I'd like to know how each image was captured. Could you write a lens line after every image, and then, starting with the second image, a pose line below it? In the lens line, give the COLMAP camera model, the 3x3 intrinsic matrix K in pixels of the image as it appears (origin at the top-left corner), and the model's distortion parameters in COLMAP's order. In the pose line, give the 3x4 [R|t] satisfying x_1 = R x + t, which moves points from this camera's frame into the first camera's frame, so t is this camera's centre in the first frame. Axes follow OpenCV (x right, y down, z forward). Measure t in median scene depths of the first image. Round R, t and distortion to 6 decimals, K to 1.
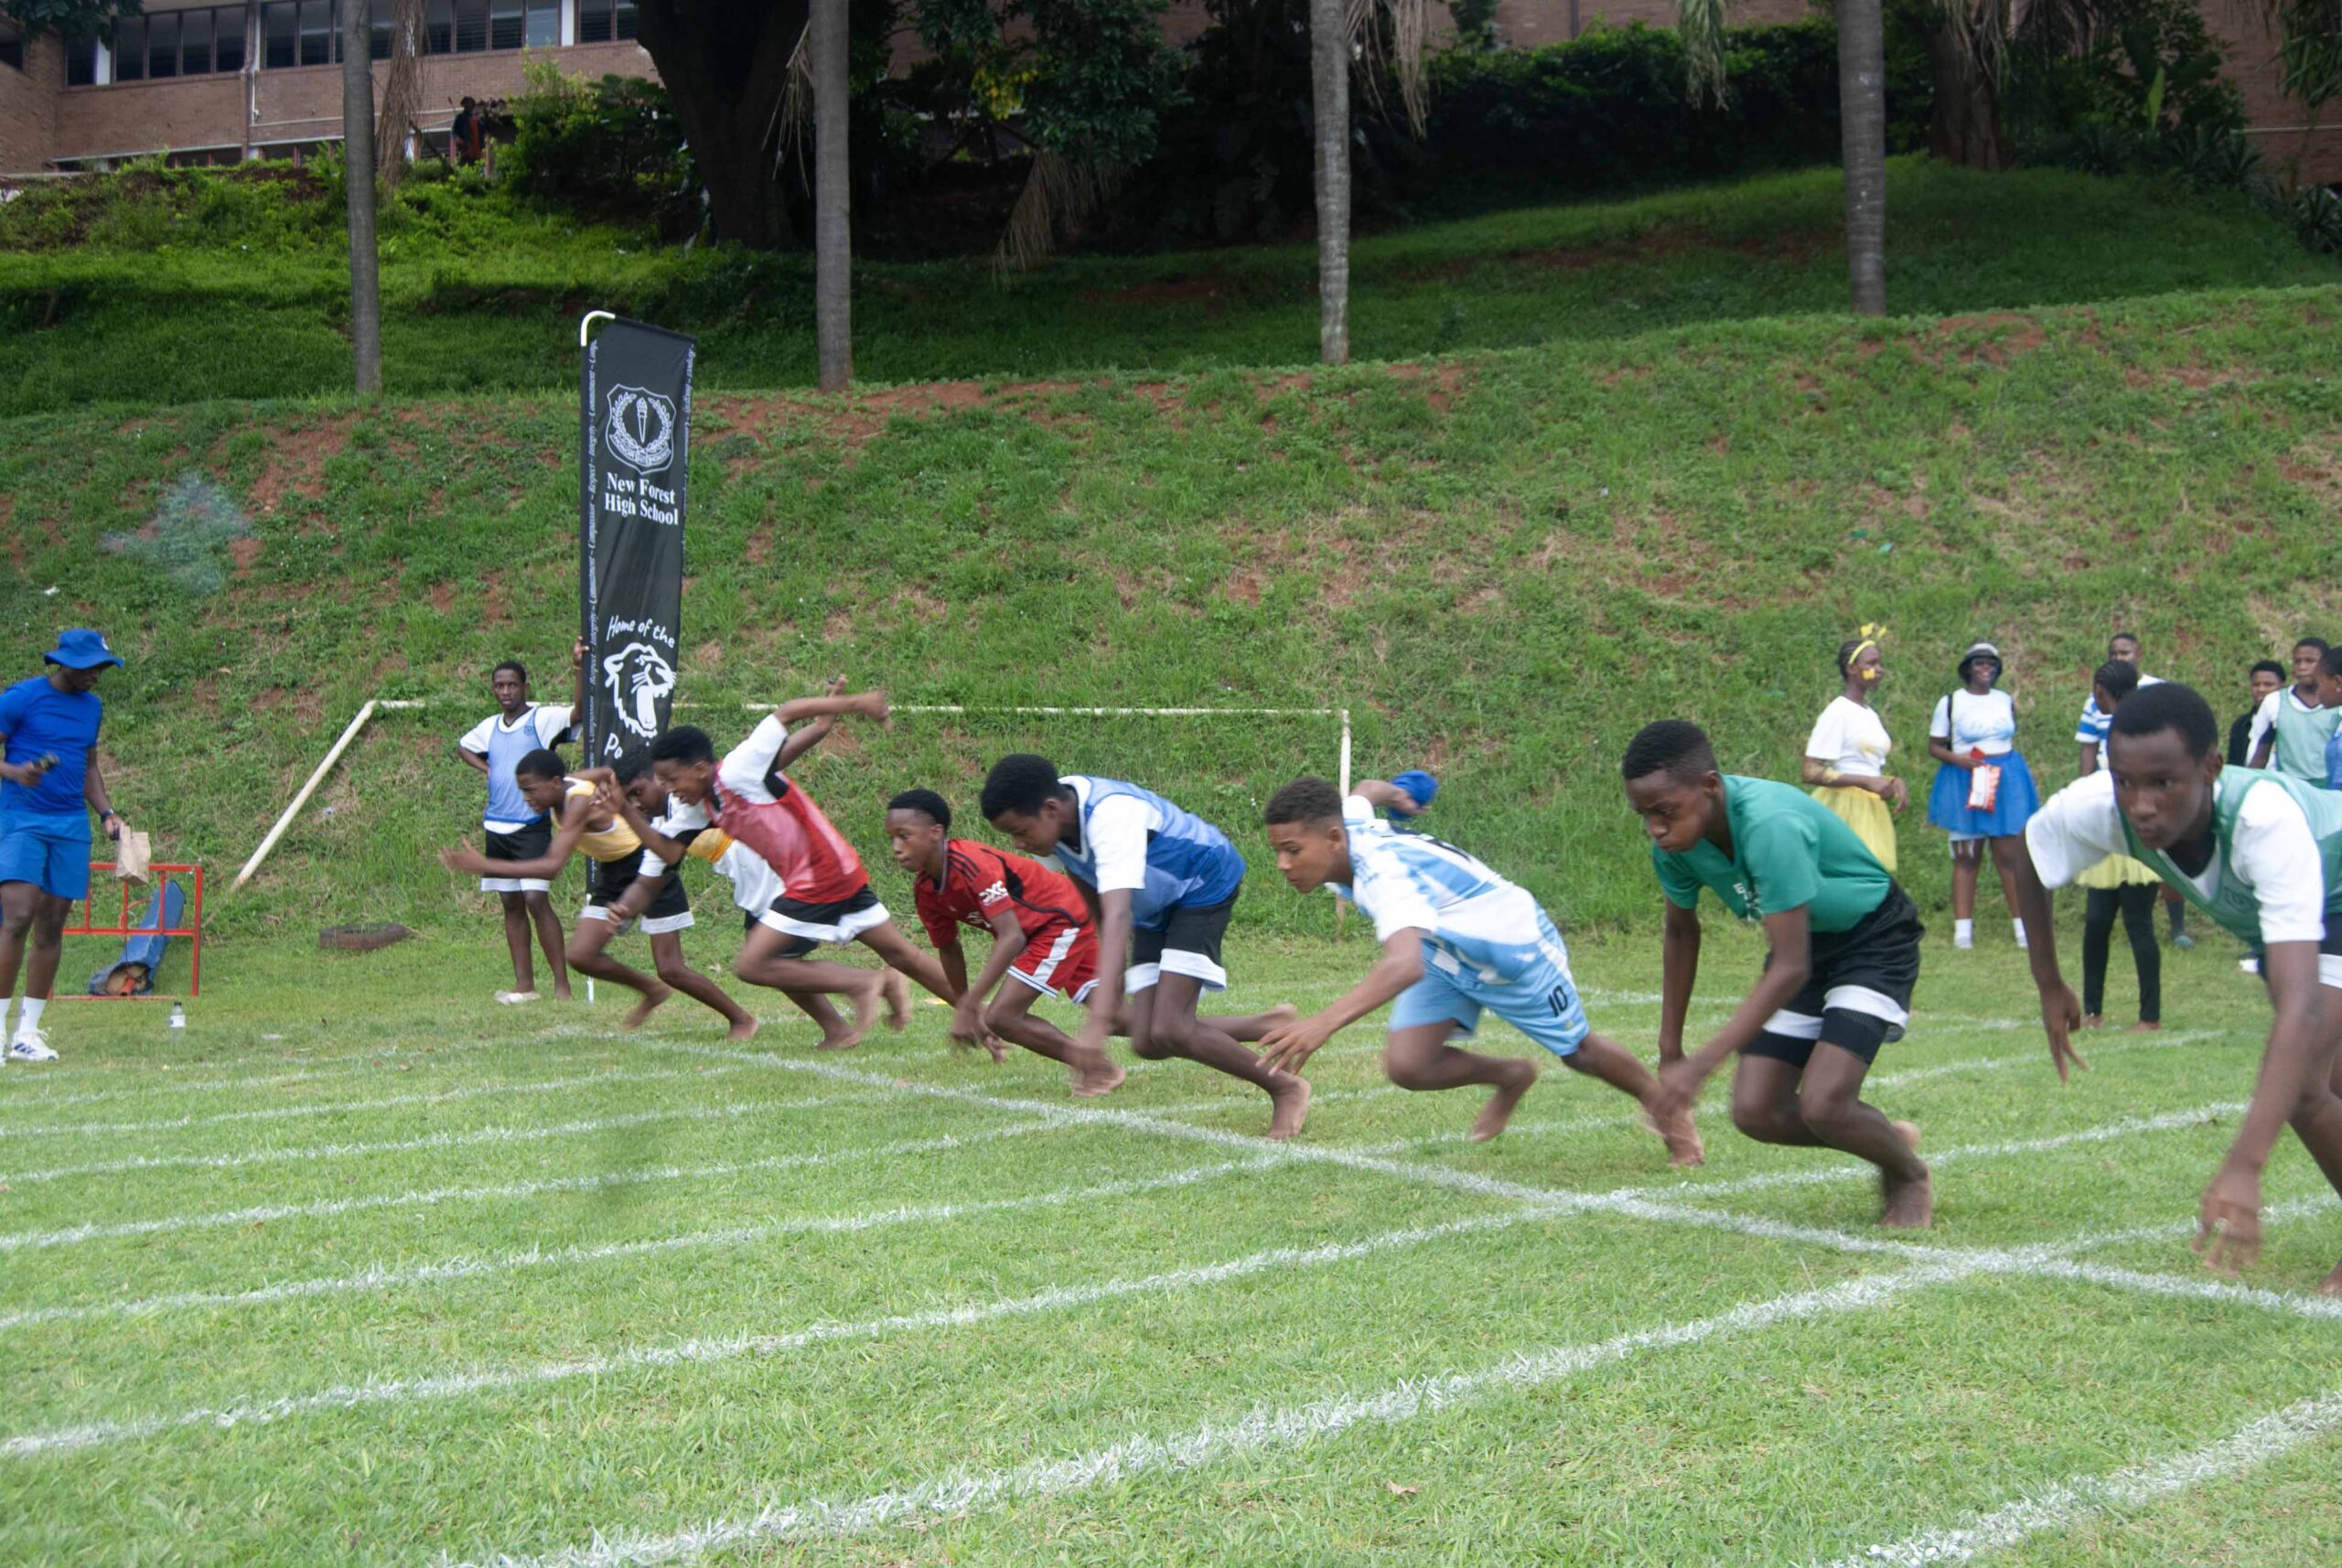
lens RADIAL K [[2295.1, 0, 1182.5], [0, 2295.1, 781.9], [0, 0, 1]] dist [-0.077359, 0.033541]
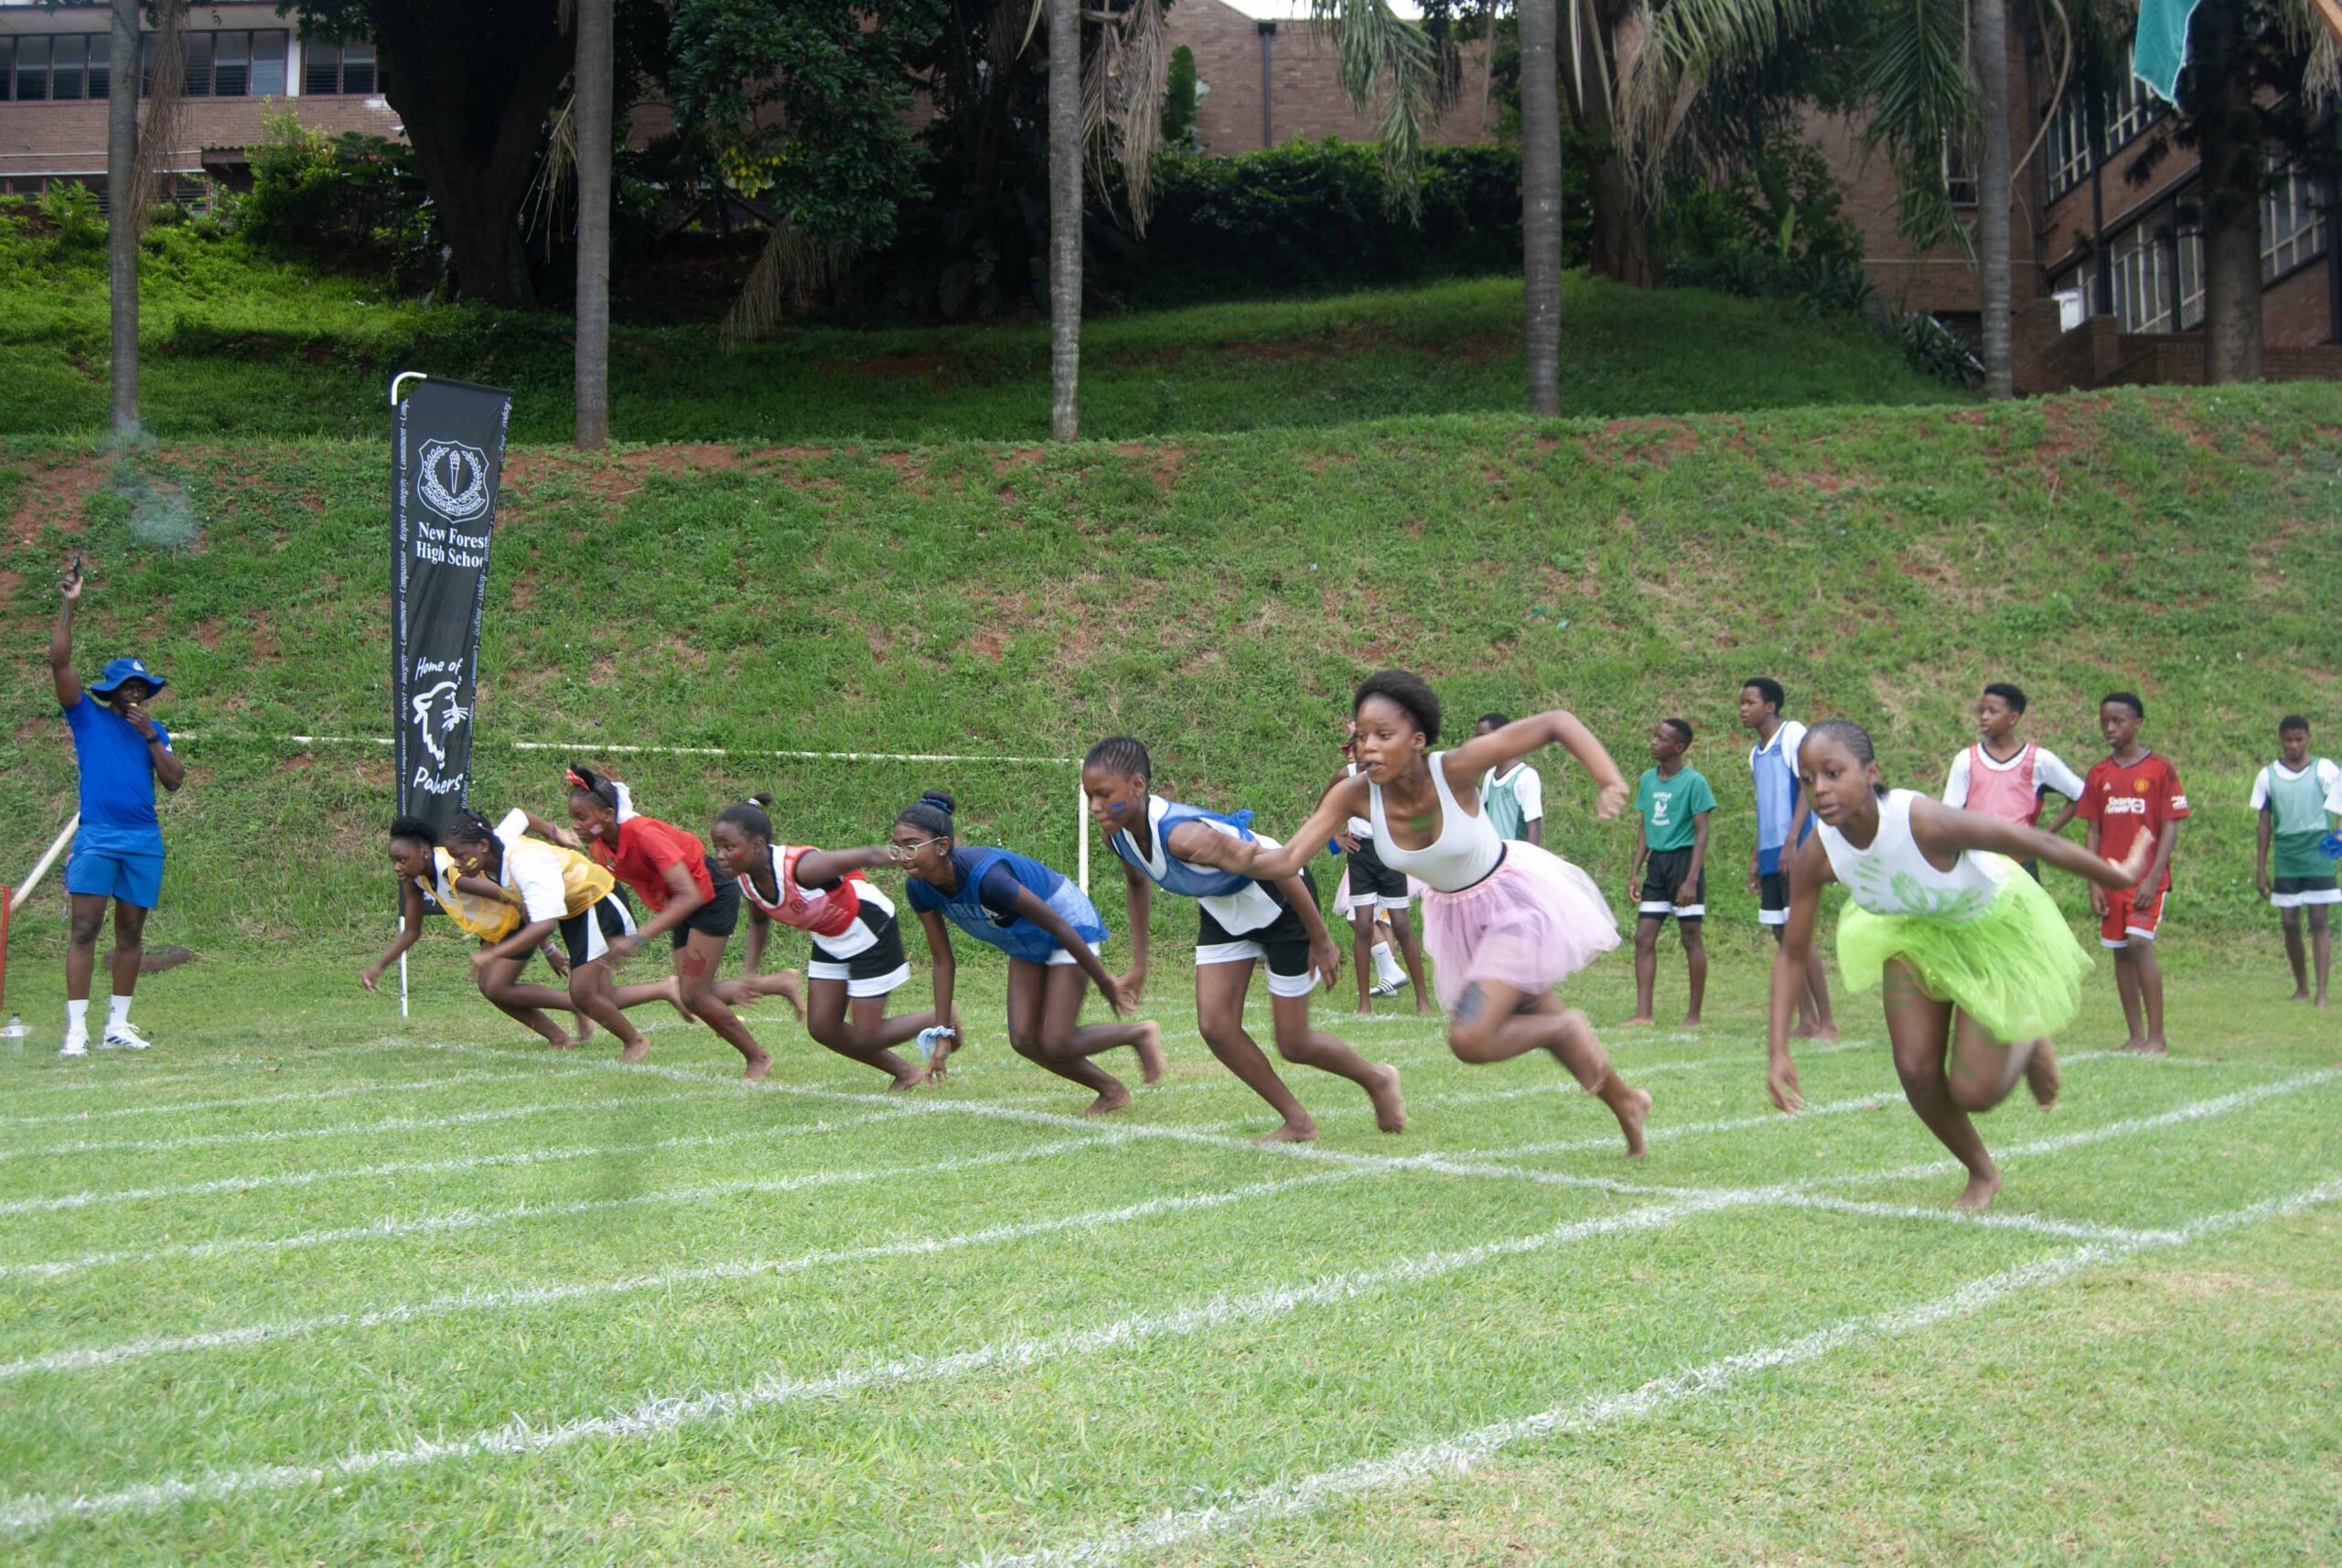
lens RADIAL K [[2202.4, 0, 1184.5], [0, 2202.4, 777.7], [0, 0, 1]] dist [-0.079874, 0.029825]
pose [[0.988873, 0.018272, 0.147637, -0.033439], [-0.014608, 0.999559, -0.025868, 0.003582], [-0.148044, 0.023423, 0.988703, -0.040845]]
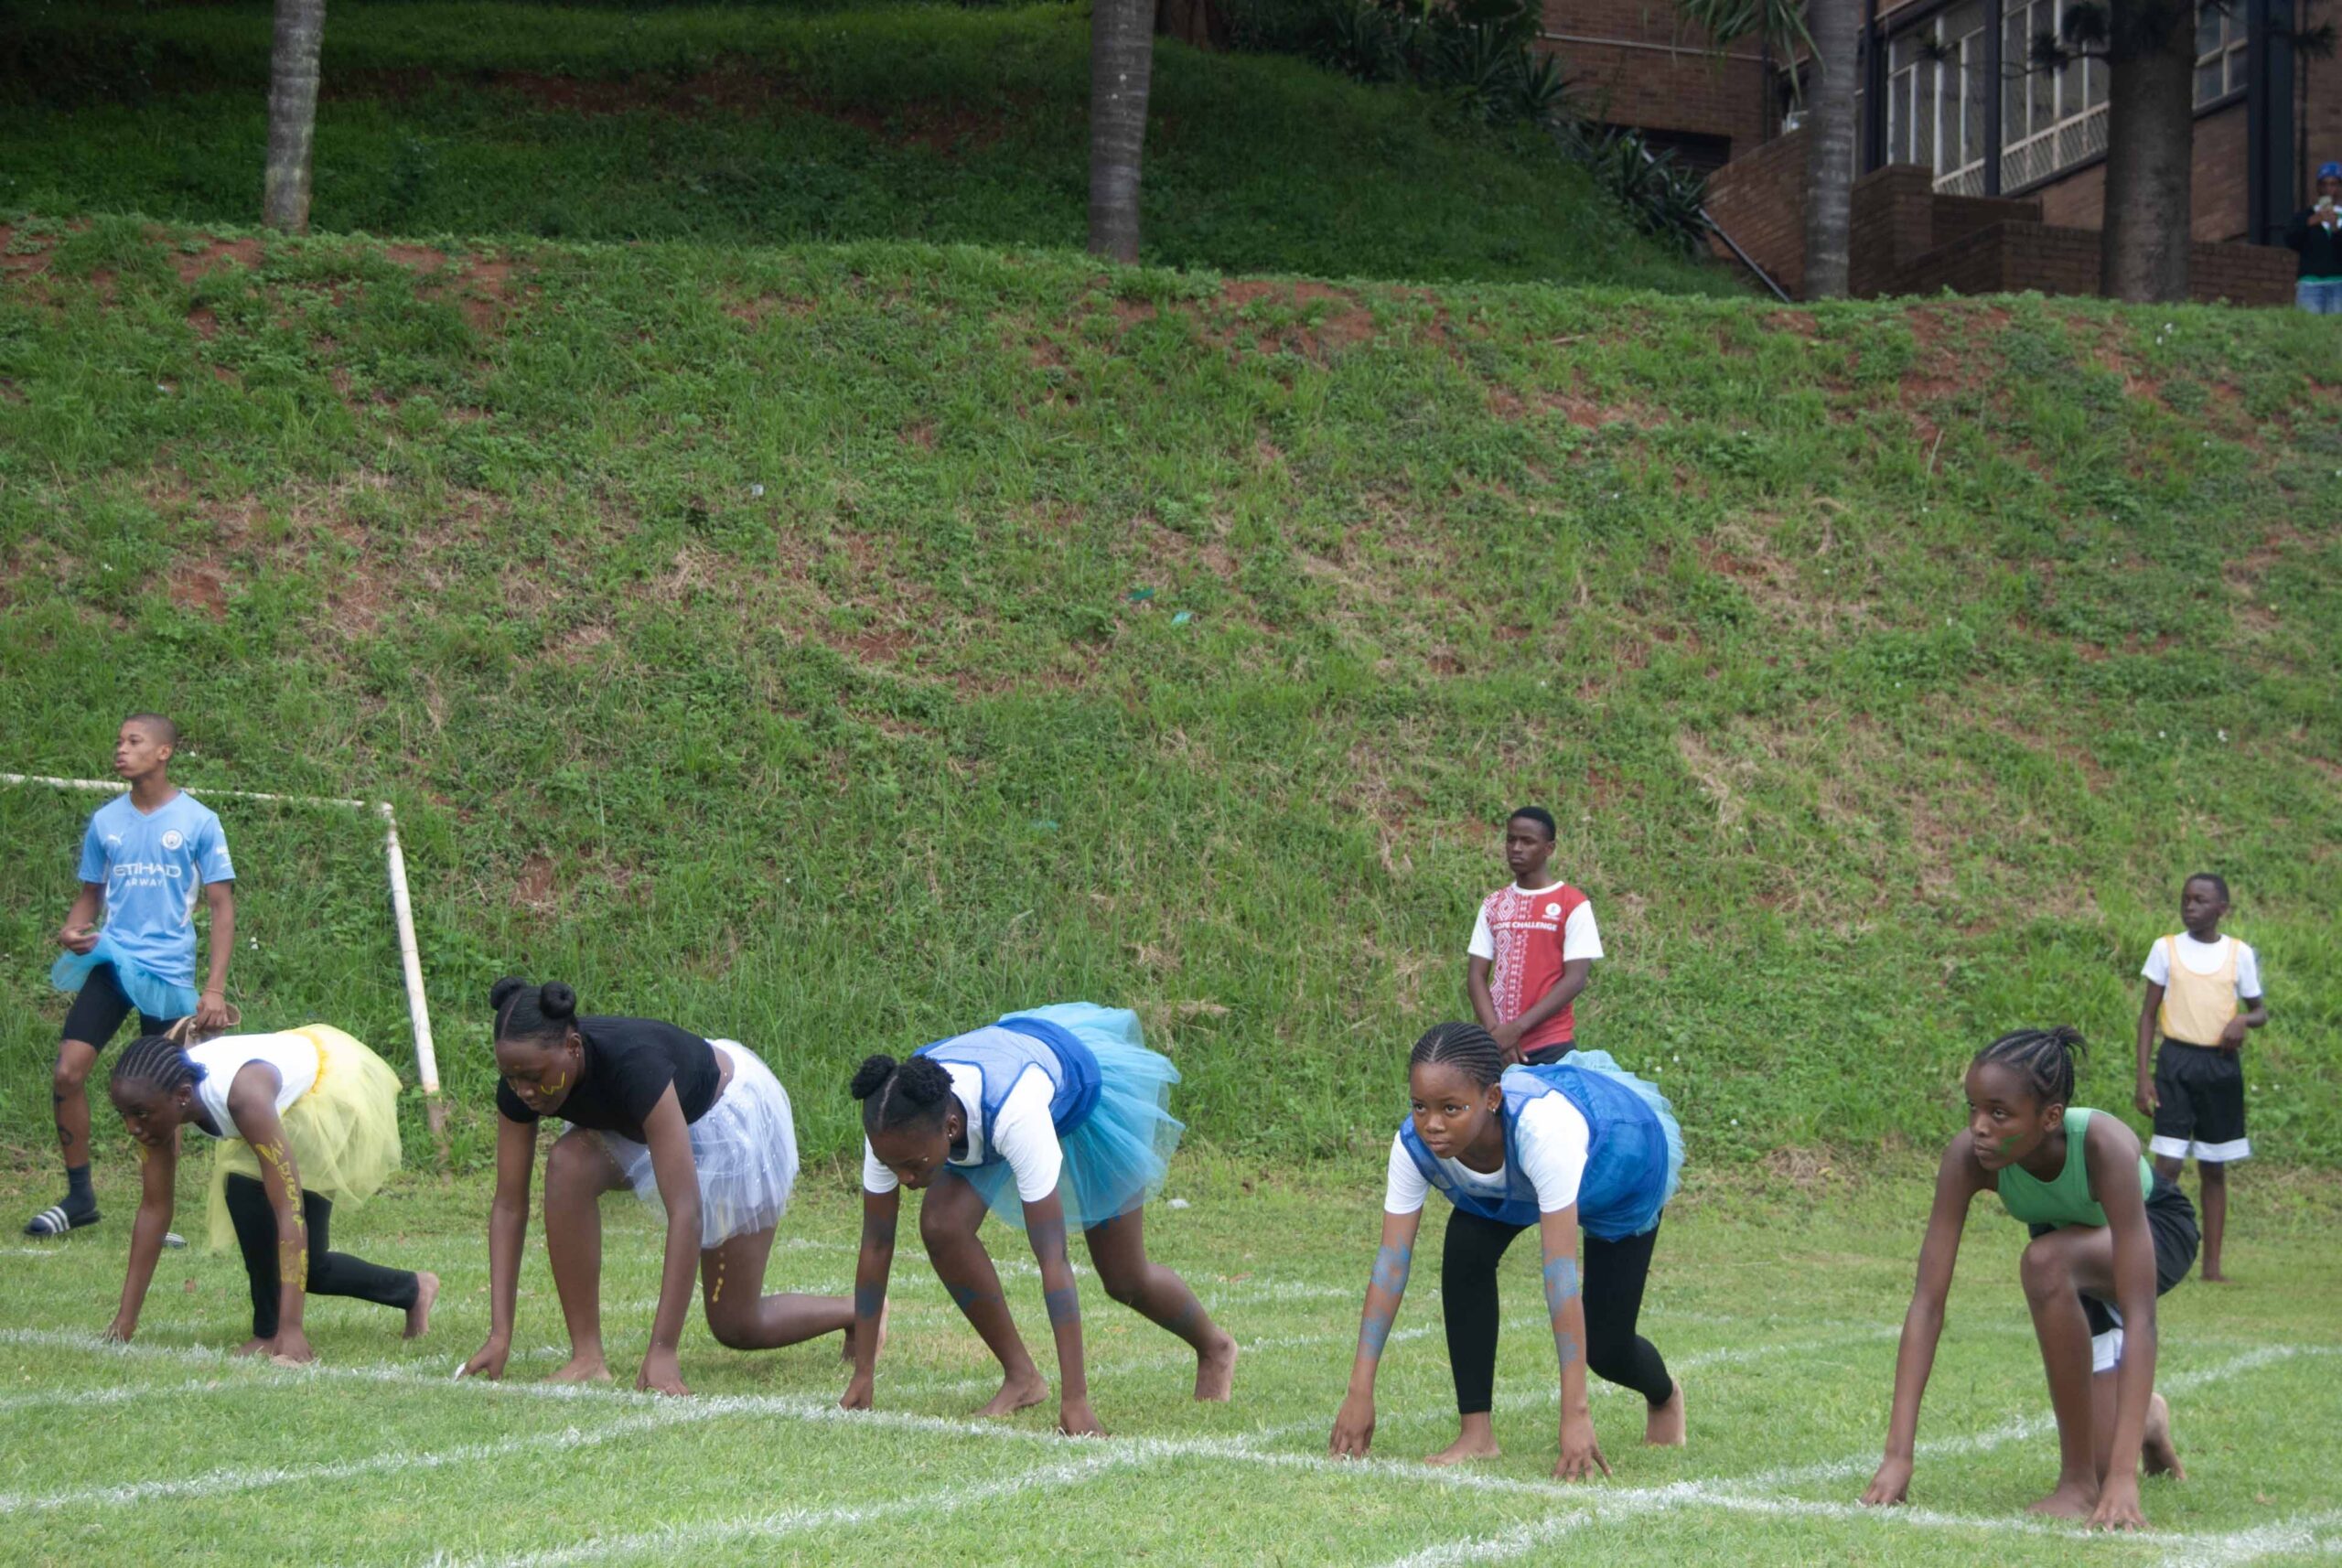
lens RADIAL K [[3912.1, 0, 1175.3], [0, 3912.1, 778.0], [0, 0, 1]] dist [-0.023995, -0.121519]
pose [[0.907512, 0.073178, 0.413602, -0.162747], [-0.056185, 0.997006, -0.053118, 0.005673], [-0.416251, 0.024967, 0.908907, -0.045829]]
